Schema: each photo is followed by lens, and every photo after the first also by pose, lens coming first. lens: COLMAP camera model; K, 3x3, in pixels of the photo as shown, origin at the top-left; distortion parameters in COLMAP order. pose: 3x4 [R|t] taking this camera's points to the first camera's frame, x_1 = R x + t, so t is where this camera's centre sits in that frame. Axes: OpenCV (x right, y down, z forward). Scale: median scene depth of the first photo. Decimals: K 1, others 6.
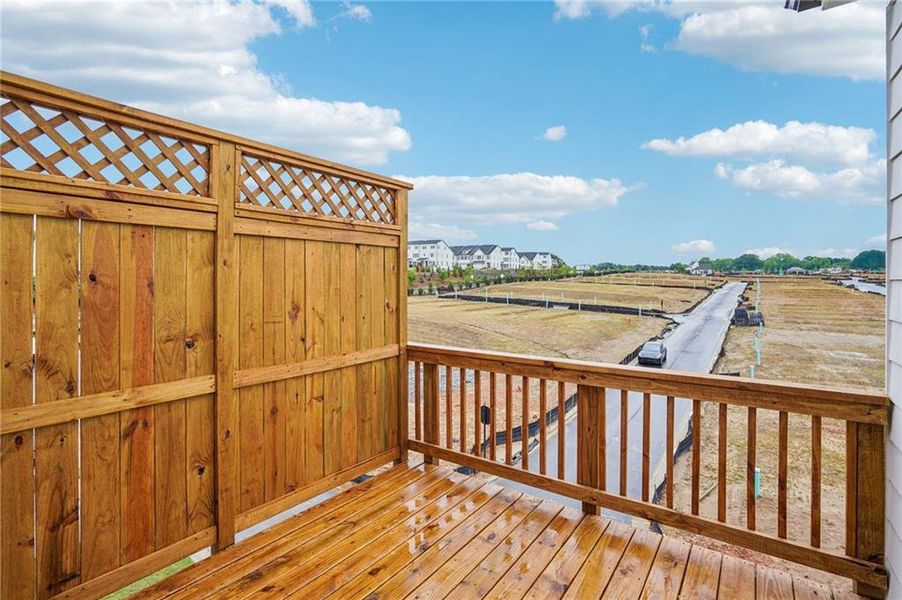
lens RADIAL K [[432.0, 0, 444.9], [0, 432.0, 292.1], [0, 0, 1]] dist [-0.057409, 0.019626]
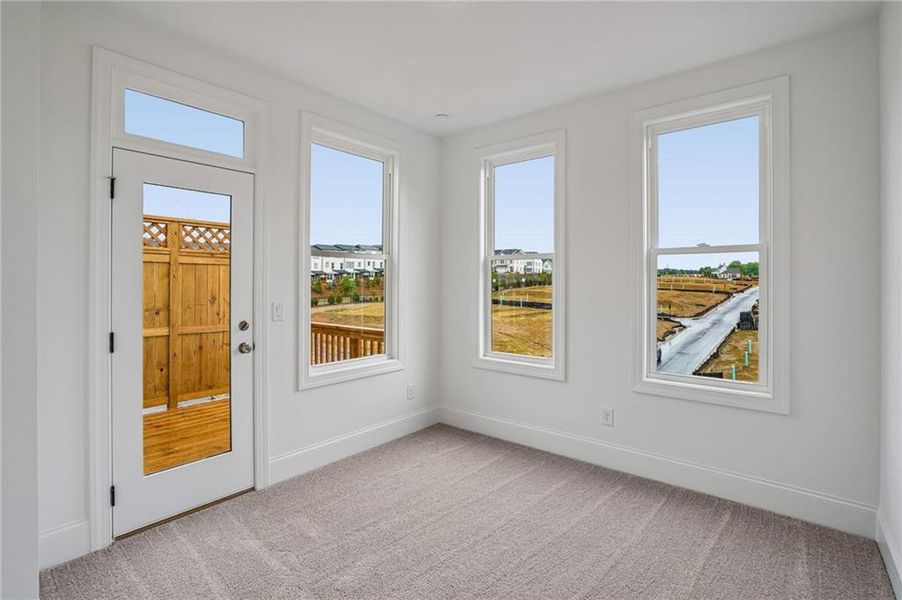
lens RADIAL K [[422.4, 0, 444.5], [0, 422.4, 298.2], [0, 0, 1]] dist [-0.050288, 0.018140]
pose [[0.997998, 0.004017, -0.063116, 0.877568], [-0.003609, 0.999972, 0.006570, 0.019221], [0.063140, -0.006329, 0.997985, -0.909494]]
